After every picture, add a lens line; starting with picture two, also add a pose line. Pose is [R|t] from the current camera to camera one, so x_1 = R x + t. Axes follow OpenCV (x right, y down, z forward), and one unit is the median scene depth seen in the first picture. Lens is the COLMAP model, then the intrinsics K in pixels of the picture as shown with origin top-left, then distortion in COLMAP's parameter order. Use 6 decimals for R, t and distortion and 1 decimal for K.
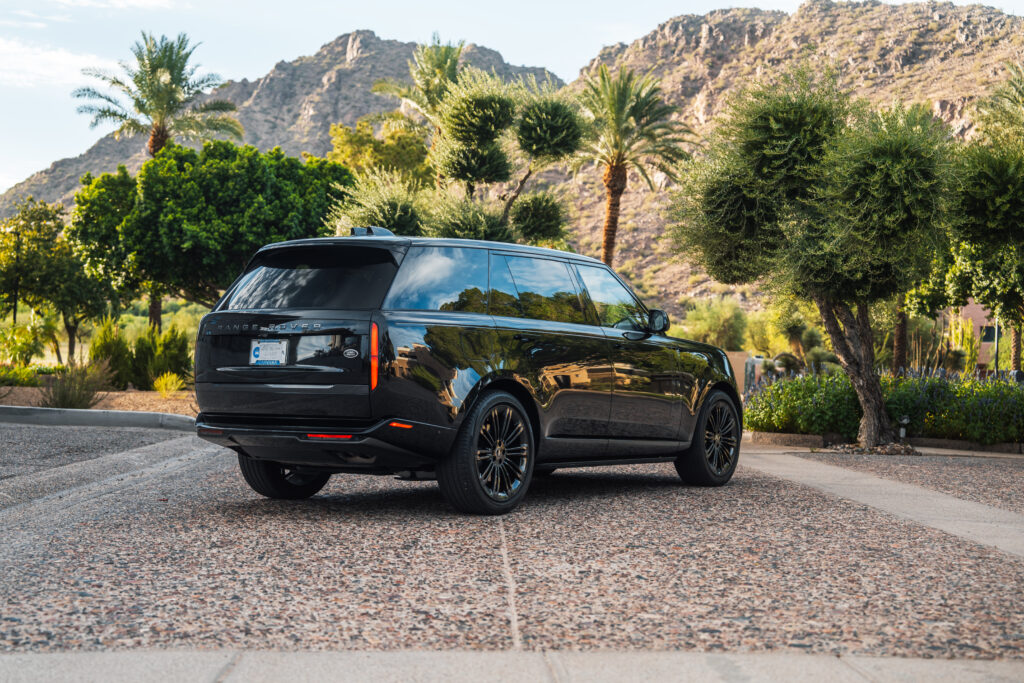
lens RADIAL K [[1437.9, 0, 512.7], [0, 1437.9, 322.8], [0, 0, 1]] dist [0.025189, 0.187863]
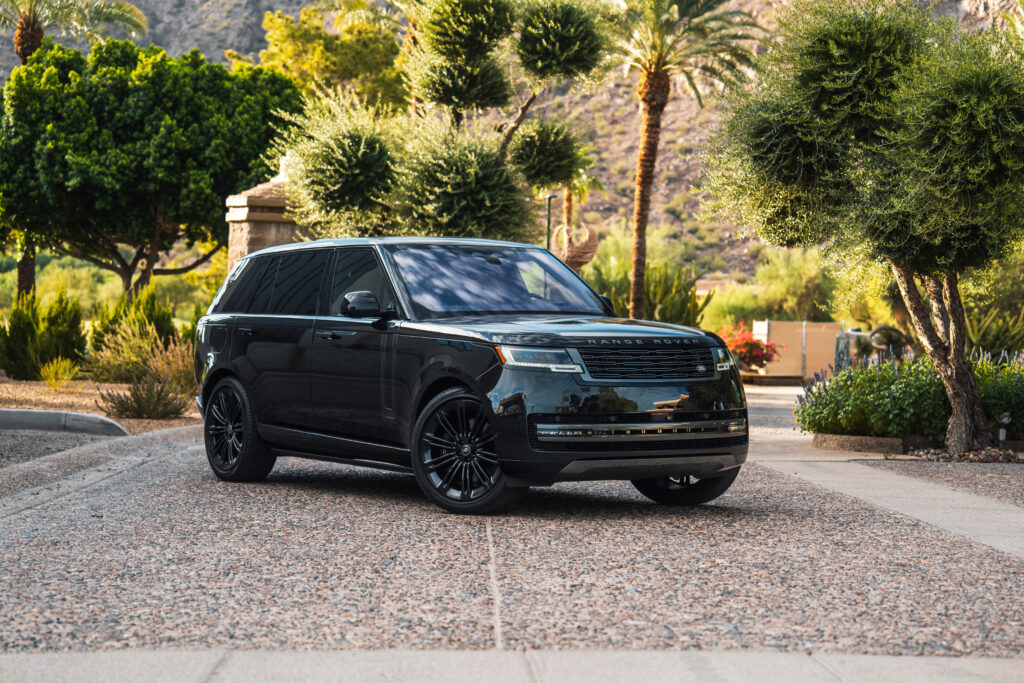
lens RADIAL K [[2114.0, 0, 512.0], [0, 2114.0, 341.5], [0, 0, 1]] dist [0.178130, -0.173852]
pose [[0.999985, -0.002598, -0.004812, 0.006933], [0.002755, 0.999460, 0.032733, -0.014093], [0.004724, -0.032746, 0.999453, -0.170768]]
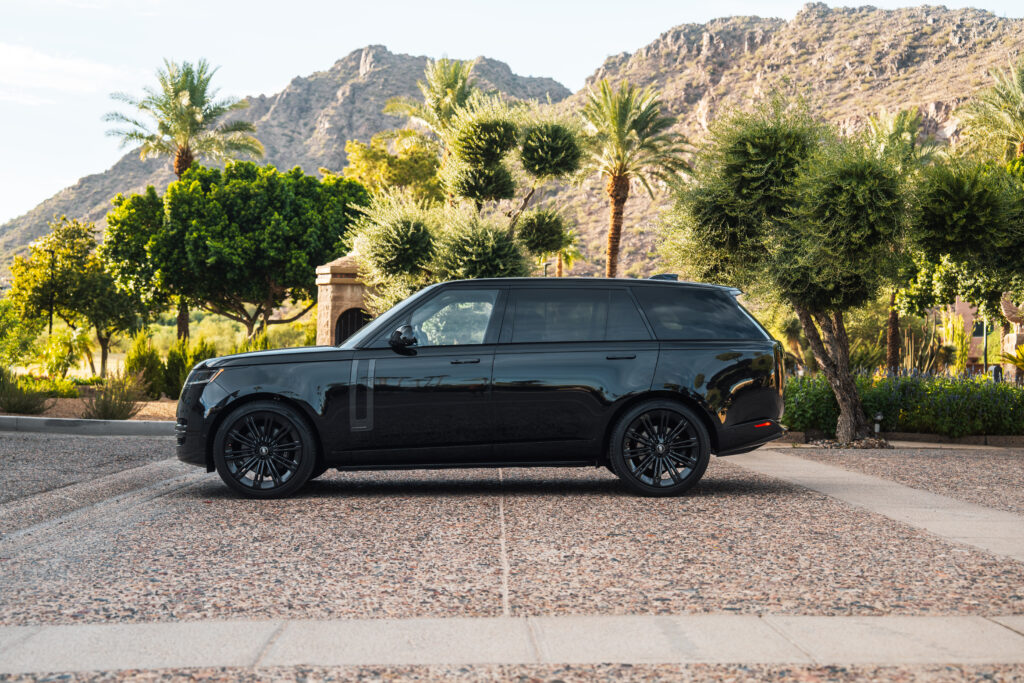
lens RADIAL K [[1427.2, 0, 512.0], [0, 1427.2, 341.5], [0, 0, 1]] dist [0.025307, -0.036836]
pose [[0.999728, -0.019462, -0.012872, 0.009979], [0.019647, 0.999703, 0.014441, -0.010249], [0.012587, -0.014690, 0.999813, -0.081712]]
